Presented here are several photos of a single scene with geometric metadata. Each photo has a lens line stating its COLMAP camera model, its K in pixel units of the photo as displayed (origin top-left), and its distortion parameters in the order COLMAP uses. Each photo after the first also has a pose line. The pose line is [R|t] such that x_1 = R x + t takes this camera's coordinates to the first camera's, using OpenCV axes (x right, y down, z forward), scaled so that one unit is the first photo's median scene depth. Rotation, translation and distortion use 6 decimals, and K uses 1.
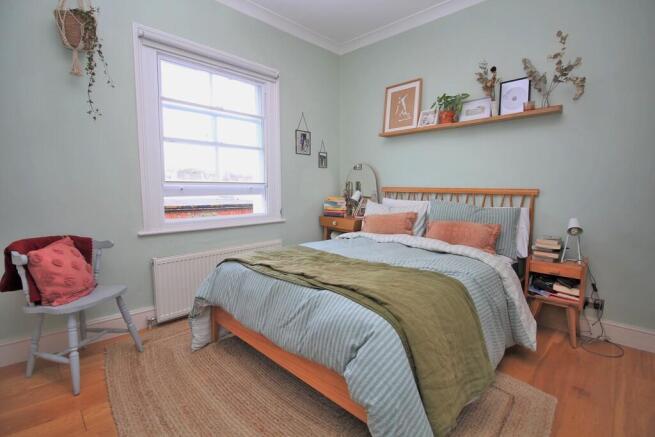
lens RADIAL K [[305.2, 0, 335.1], [0, 305.2, 213.4], [0, 0, 1]] dist [-0.001131, -0.011732]
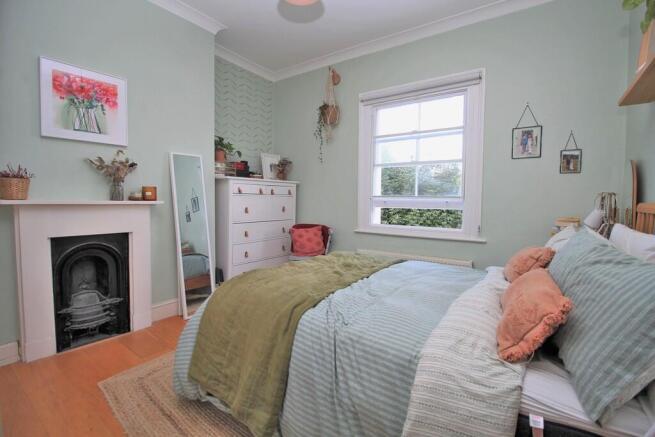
lens RADIAL K [[305.2, 0, 335.1], [0, 305.2, 213.4], [0, 0, 1]] dist [-0.001131, -0.011732]
pose [[0.156759, 0.049540, -0.986394, 0.604500], [-0.092730, 0.995068, 0.035239, -0.044879], [0.983274, 0.085944, 0.160580, 0.462866]]
